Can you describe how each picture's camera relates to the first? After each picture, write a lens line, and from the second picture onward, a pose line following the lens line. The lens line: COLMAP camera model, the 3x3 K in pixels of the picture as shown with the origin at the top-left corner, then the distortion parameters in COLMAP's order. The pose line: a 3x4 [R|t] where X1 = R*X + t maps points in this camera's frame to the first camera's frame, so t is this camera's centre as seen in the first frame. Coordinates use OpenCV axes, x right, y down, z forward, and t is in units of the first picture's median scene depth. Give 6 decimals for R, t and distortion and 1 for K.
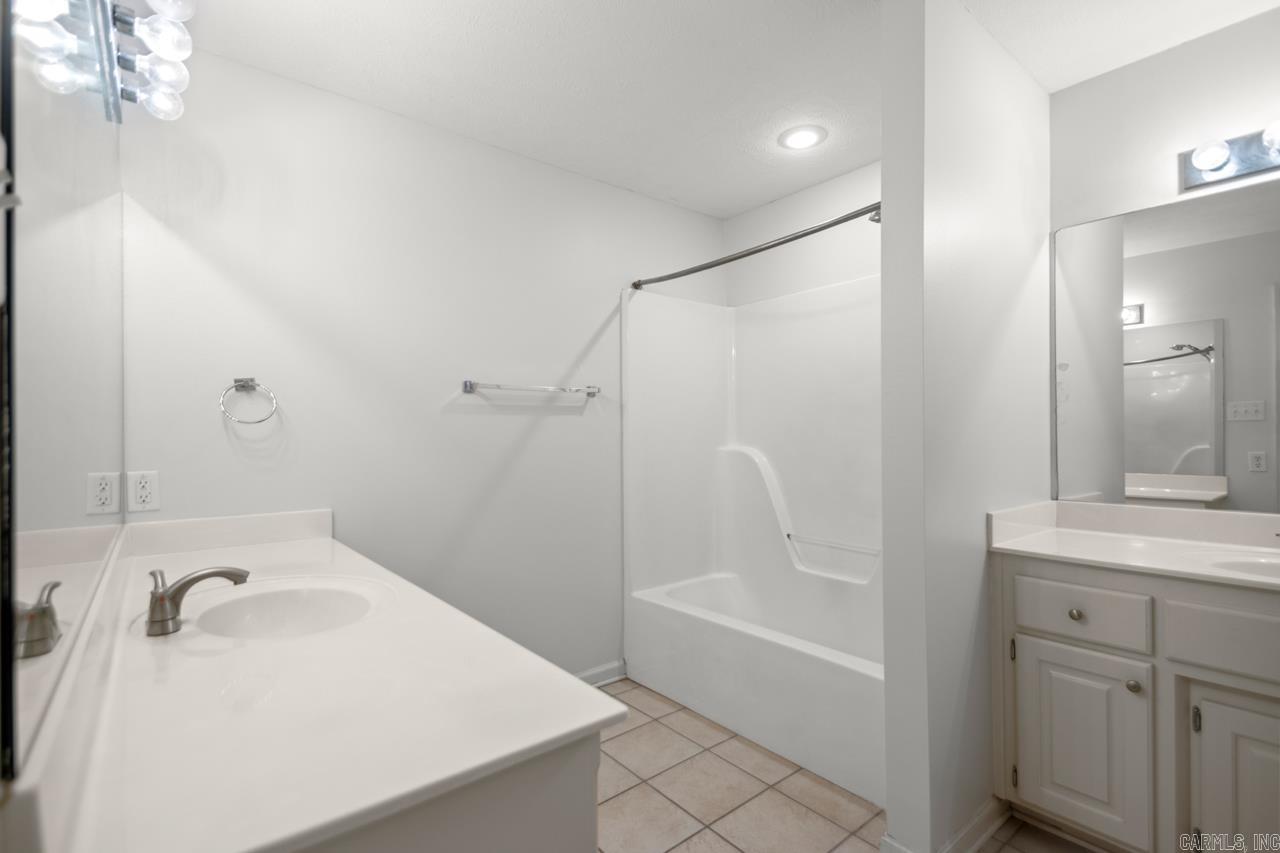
lens RADIAL K [[592.7, 0, 644.4], [0, 592.7, 427.8], [0, 0, 1]] dist [0.038059, -0.027821]
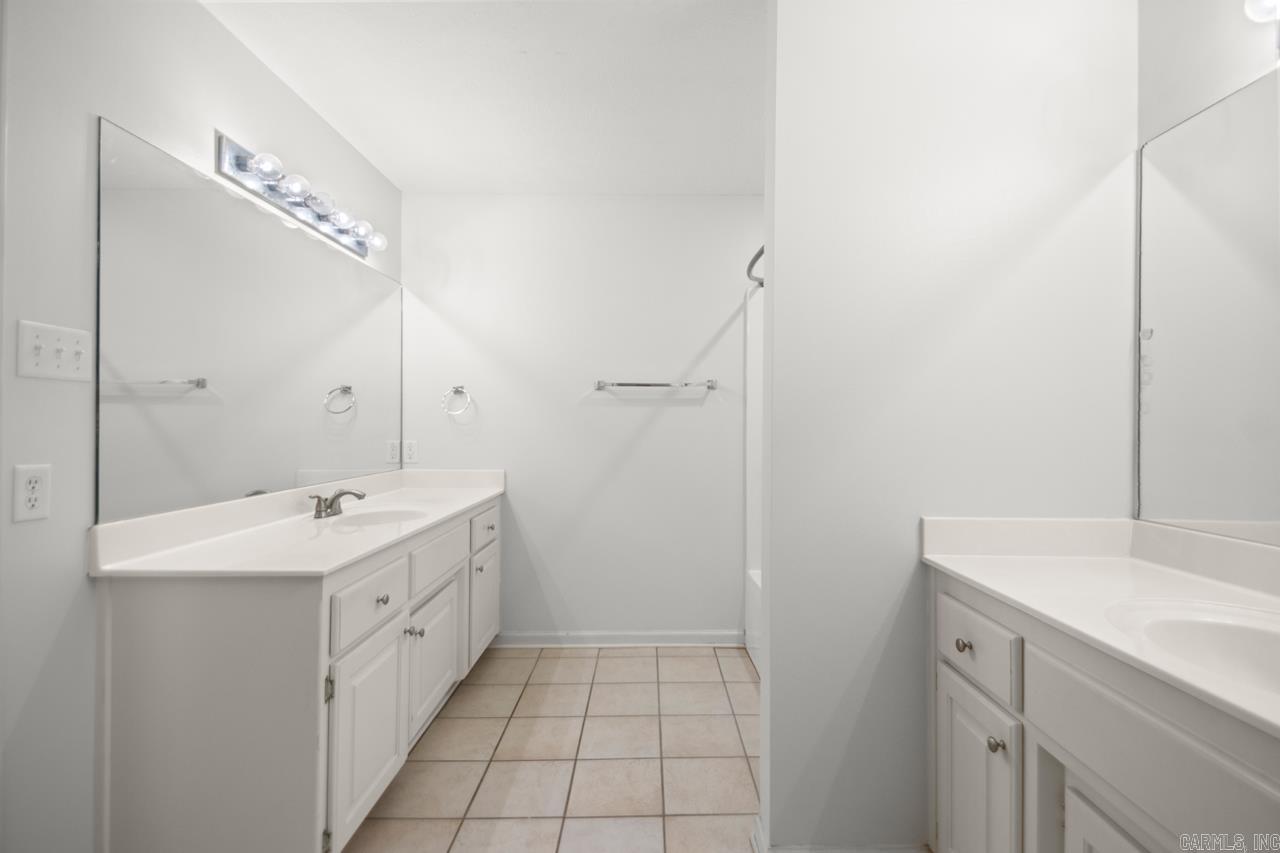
lens RADIAL K [[589.4, 0, 647.4], [0, 589.4, 418.0], [0, 0, 1]] dist [0.039807, -0.026676]
pose [[0.776314, 0.004439, -0.630330, 0.680319], [-0.002675, 0.999989, 0.003748, -0.002269], [0.630340, -0.001223, 0.776318, 0.067694]]
